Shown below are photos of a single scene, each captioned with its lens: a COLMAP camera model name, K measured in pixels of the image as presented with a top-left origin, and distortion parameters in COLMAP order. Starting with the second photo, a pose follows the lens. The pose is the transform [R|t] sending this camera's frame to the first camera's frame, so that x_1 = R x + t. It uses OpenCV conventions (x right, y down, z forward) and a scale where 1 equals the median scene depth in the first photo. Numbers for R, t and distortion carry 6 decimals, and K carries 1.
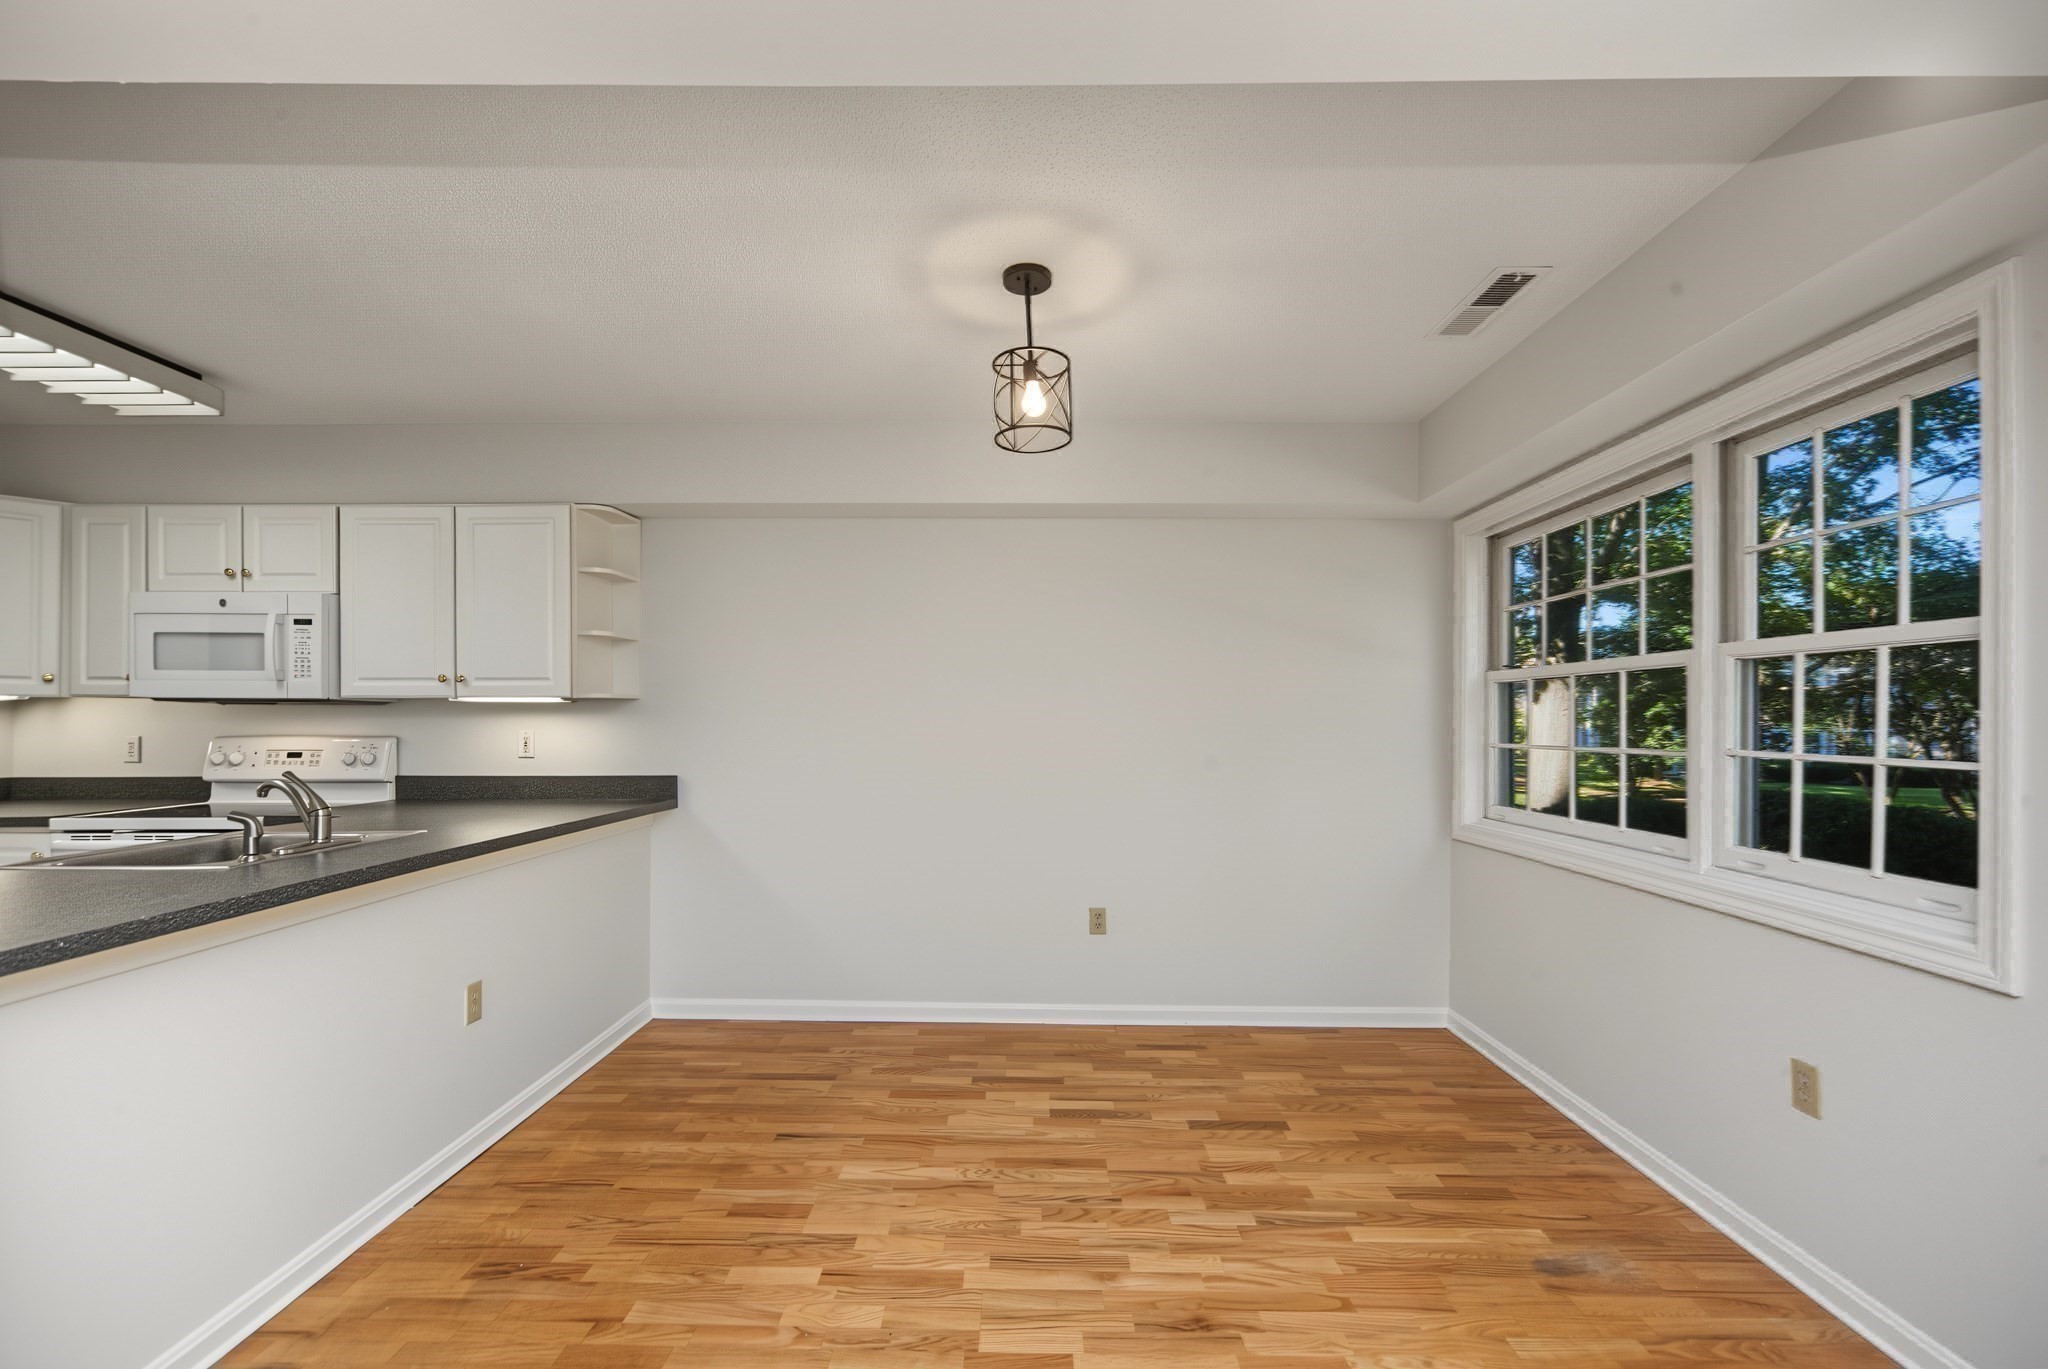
lens RADIAL K [[844.2, 0, 1019.3], [0, 844.2, 714.0], [0, 0, 1]] dist [-0.000796, -0.000033]
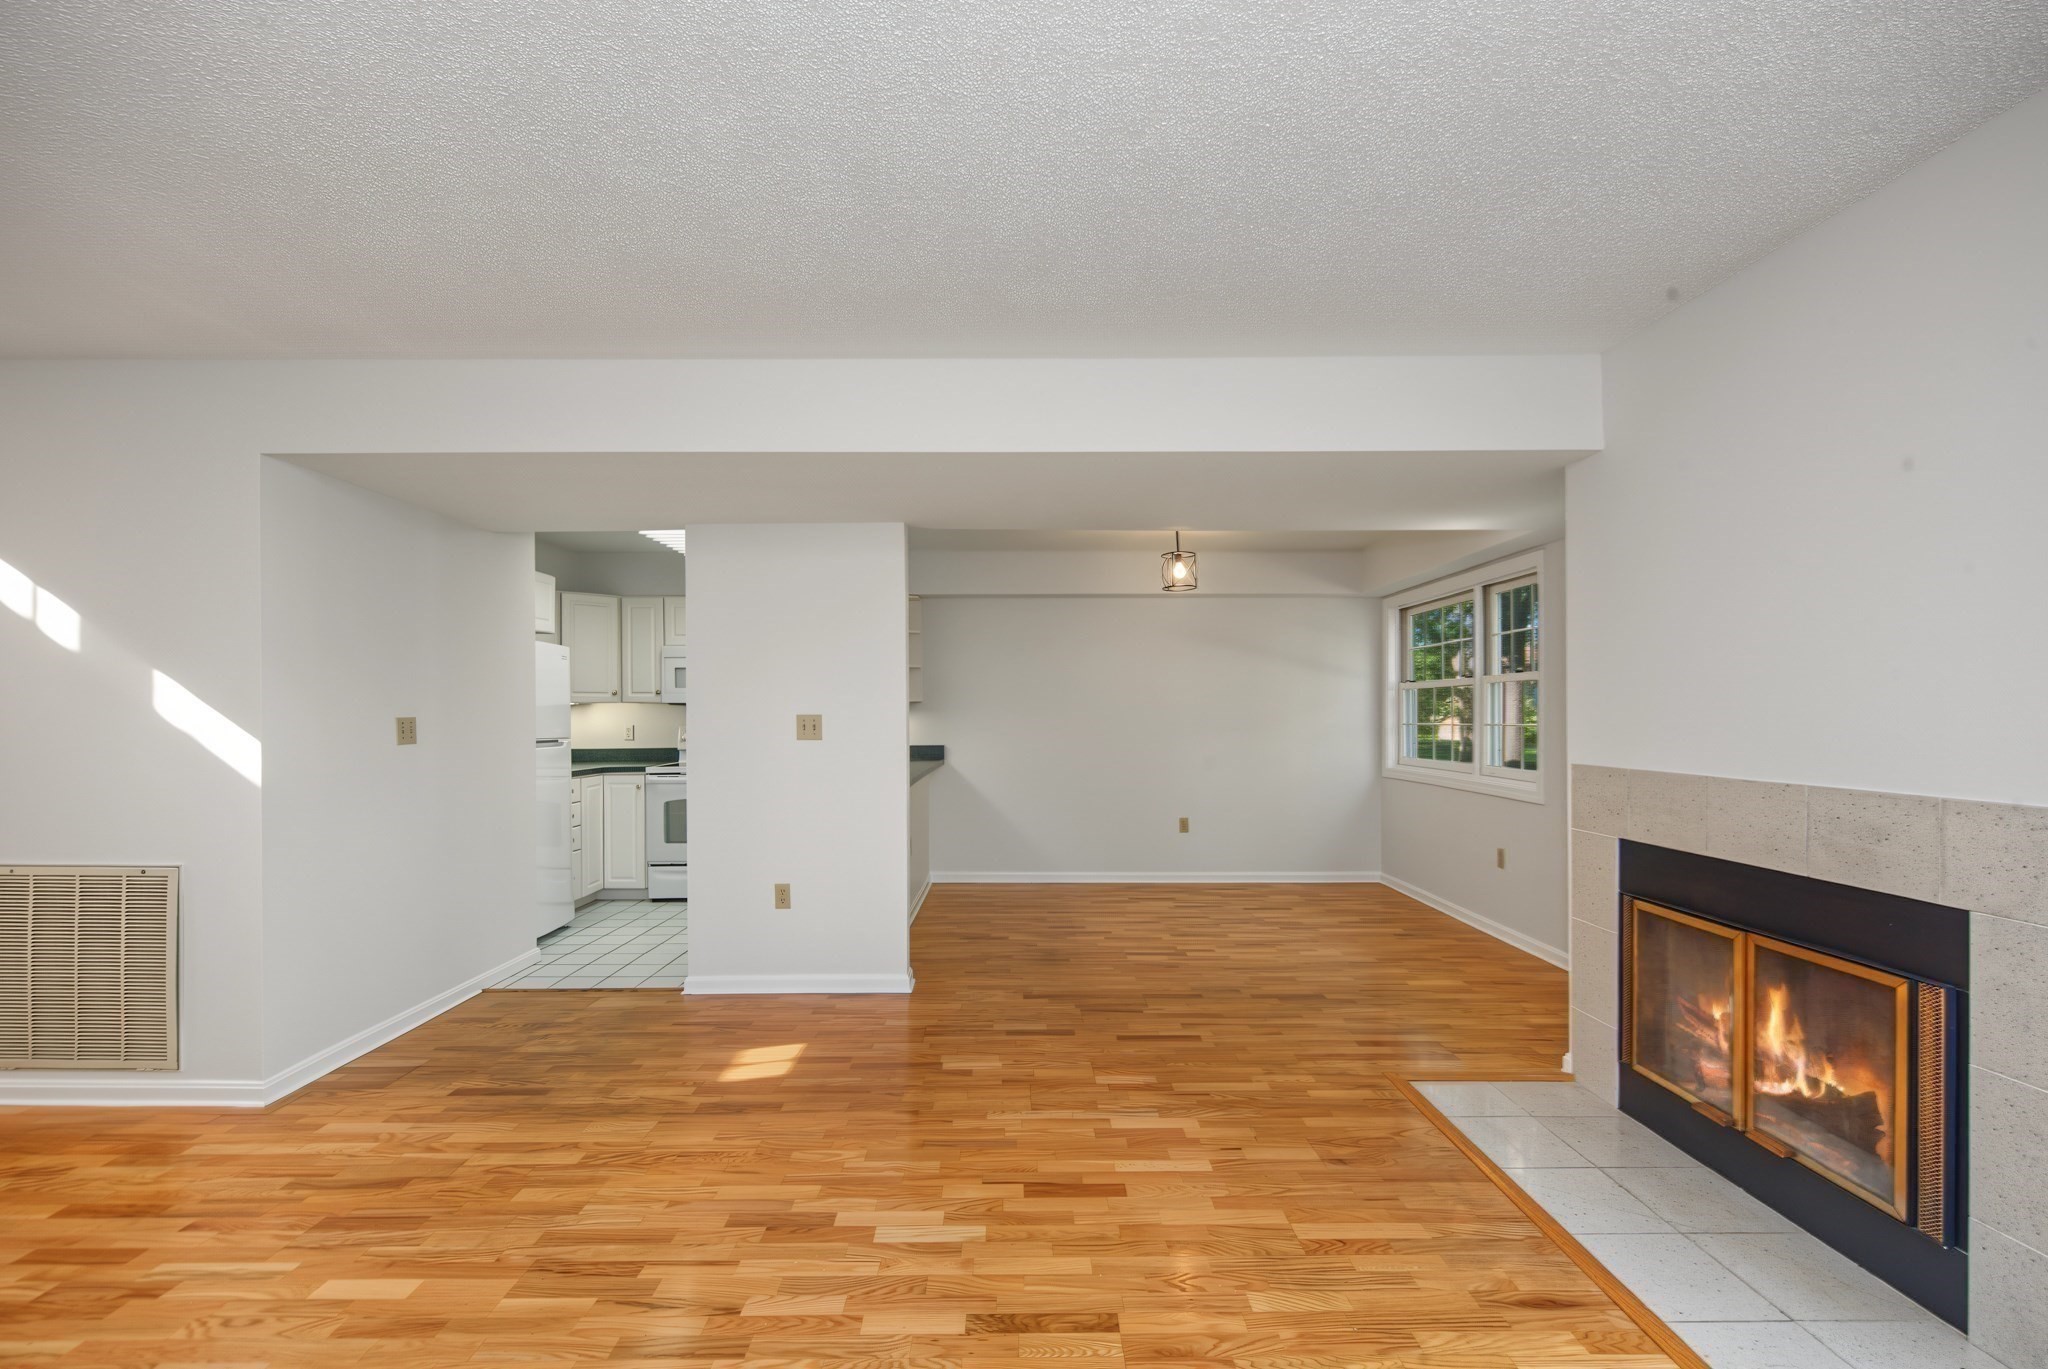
lens RADIAL K [[879.0, 0, 1019.8], [0, 879.0, 710.8], [0, 0, 1]] dist [0.002225, 0.000299]
pose [[0.999928, -0.006932, 0.009812, -0.344550], [0.006865, 0.999953, 0.006858, -0.011524], [-0.009859, -0.006790, 0.999928, -1.074418]]
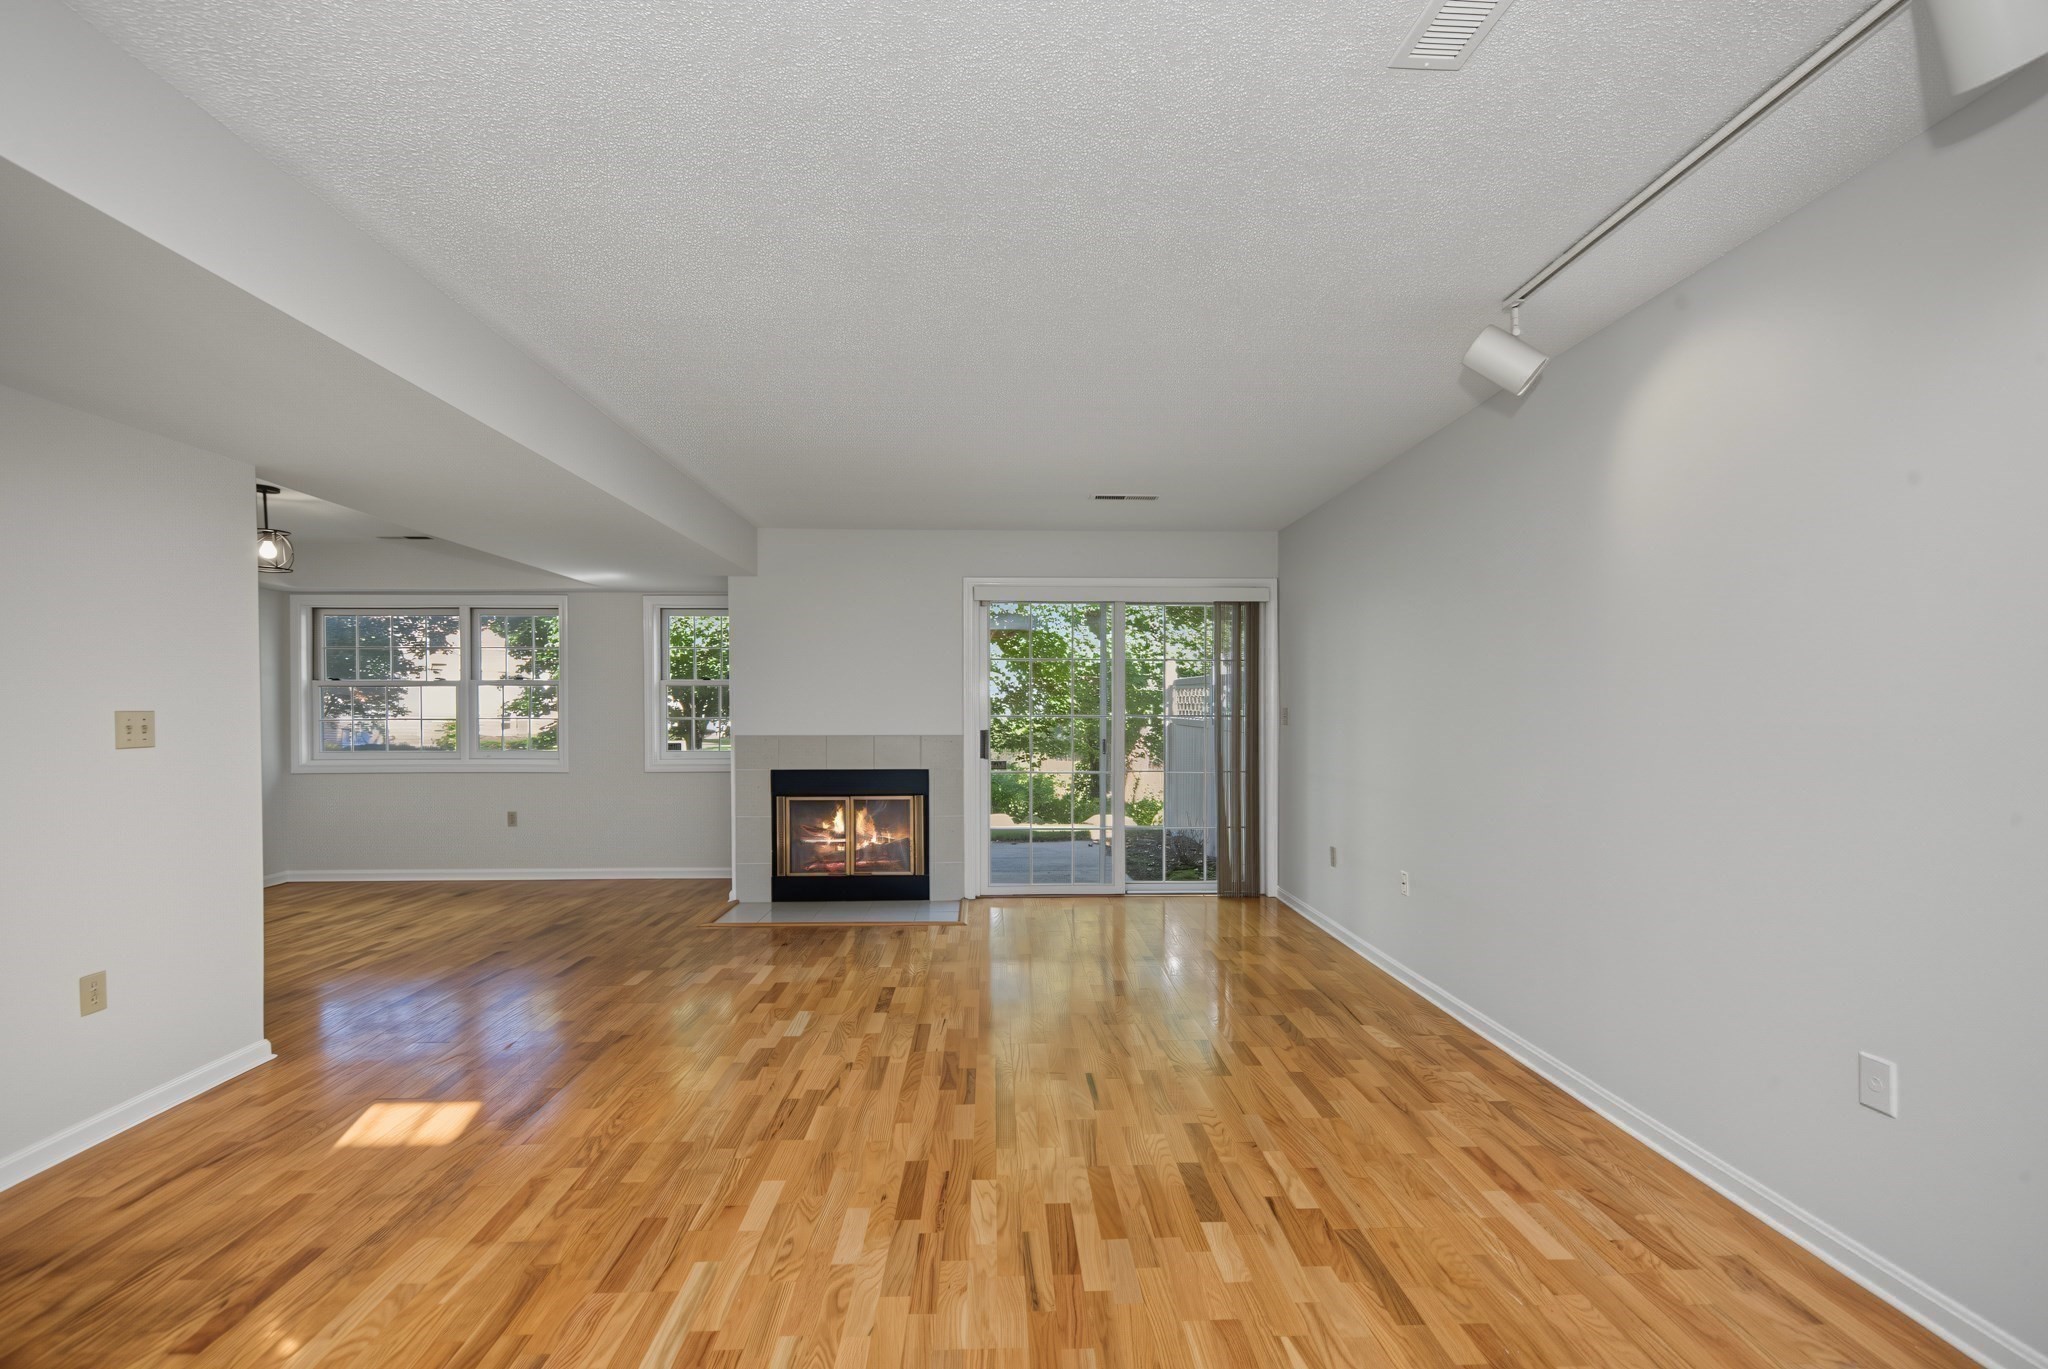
lens RADIAL K [[844.2, 0, 1019.3], [0, 844.2, 714.0], [0, 0, 1]] dist [-0.000796, -0.000033]
pose [[-0.047176, -0.010185, 0.998835, -1.653062], [-0.005426, 0.999936, 0.009940, -0.008577], [-0.998872, -0.004951, -0.047228, -0.561044]]
